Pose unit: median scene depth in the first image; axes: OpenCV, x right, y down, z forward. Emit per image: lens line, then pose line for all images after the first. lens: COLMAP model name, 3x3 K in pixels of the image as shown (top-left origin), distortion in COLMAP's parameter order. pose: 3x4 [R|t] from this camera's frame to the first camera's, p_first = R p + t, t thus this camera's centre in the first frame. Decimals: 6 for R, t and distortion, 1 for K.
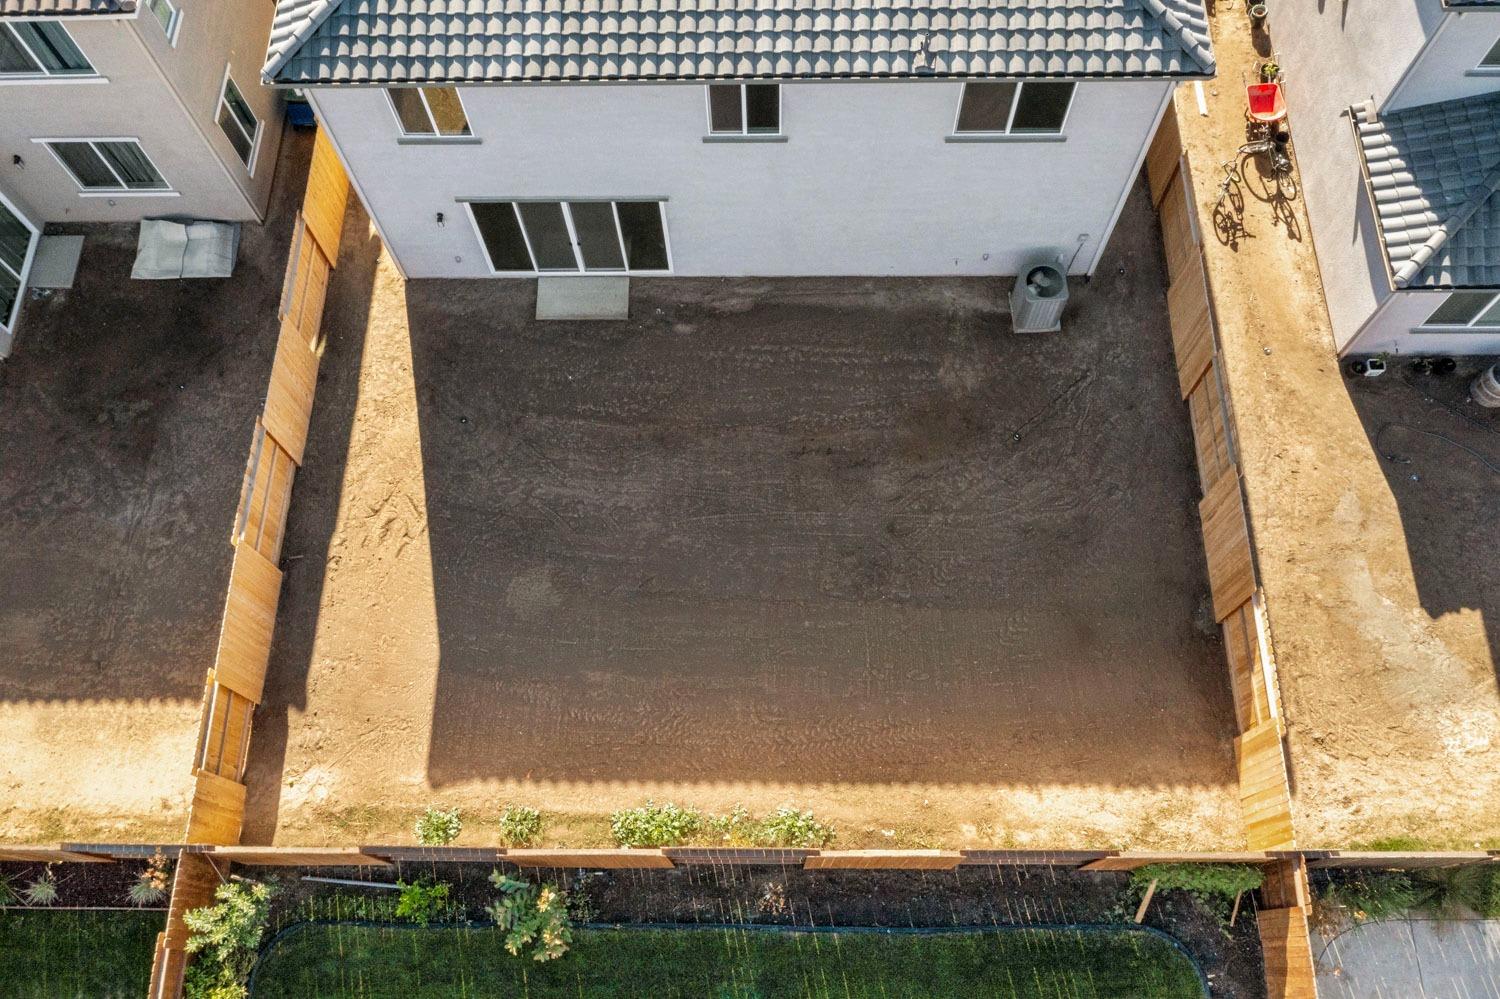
lens RADIAL K [[1196.0, 0, 754.1], [0, 1196.0, 492.1], [0, 0, 1]] dist [-0.010675, 0.001013]
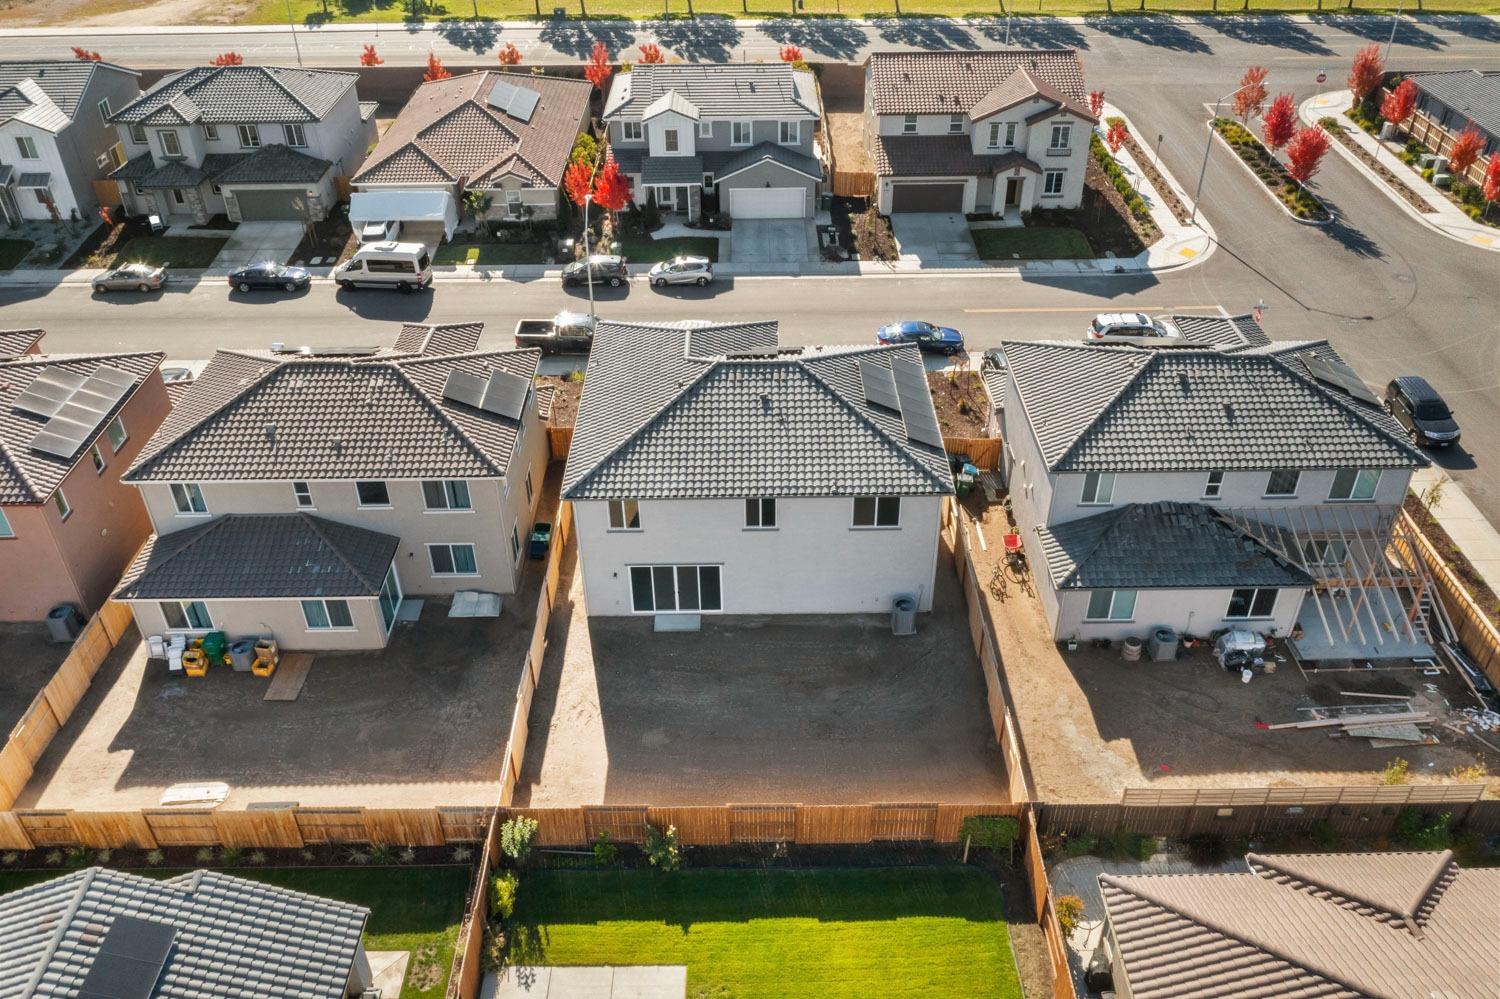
lens RADIAL K [[1191.1, 0, 754.8], [0, 1191.1, 491.1], [0, 0, 1]] dist [-0.002560, 0.001659]
pose [[0.999880, -0.001806, 0.015405, -0.048651], [0.009735, 0.846247, -0.532702, 0.774325], [-0.012074, 0.532788, 0.846163, -0.870650]]
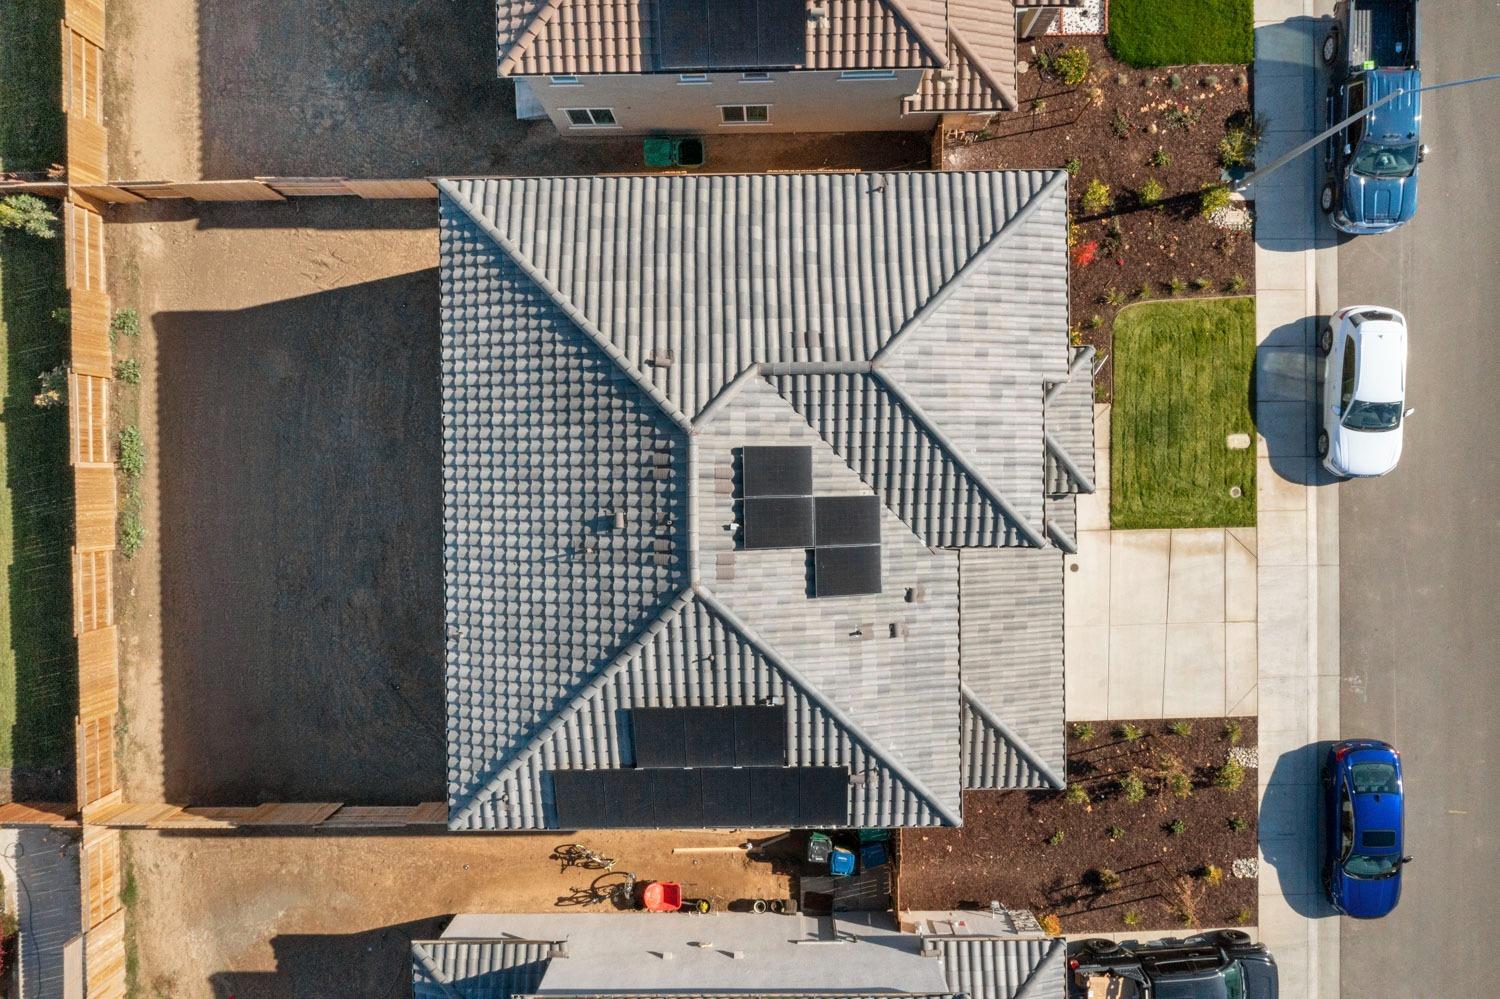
lens RADIAL K [[1191.1, 0, 754.8], [0, 1191.1, 491.1], [0, 0, 1]] dist [-0.002560, 0.001659]
pose [[0.017100, 0.999387, 0.030553, -0.059558], [-0.914038, 0.003239, 0.405616, -1.074759], [0.405268, -0.034862, 0.913533, -0.152269]]
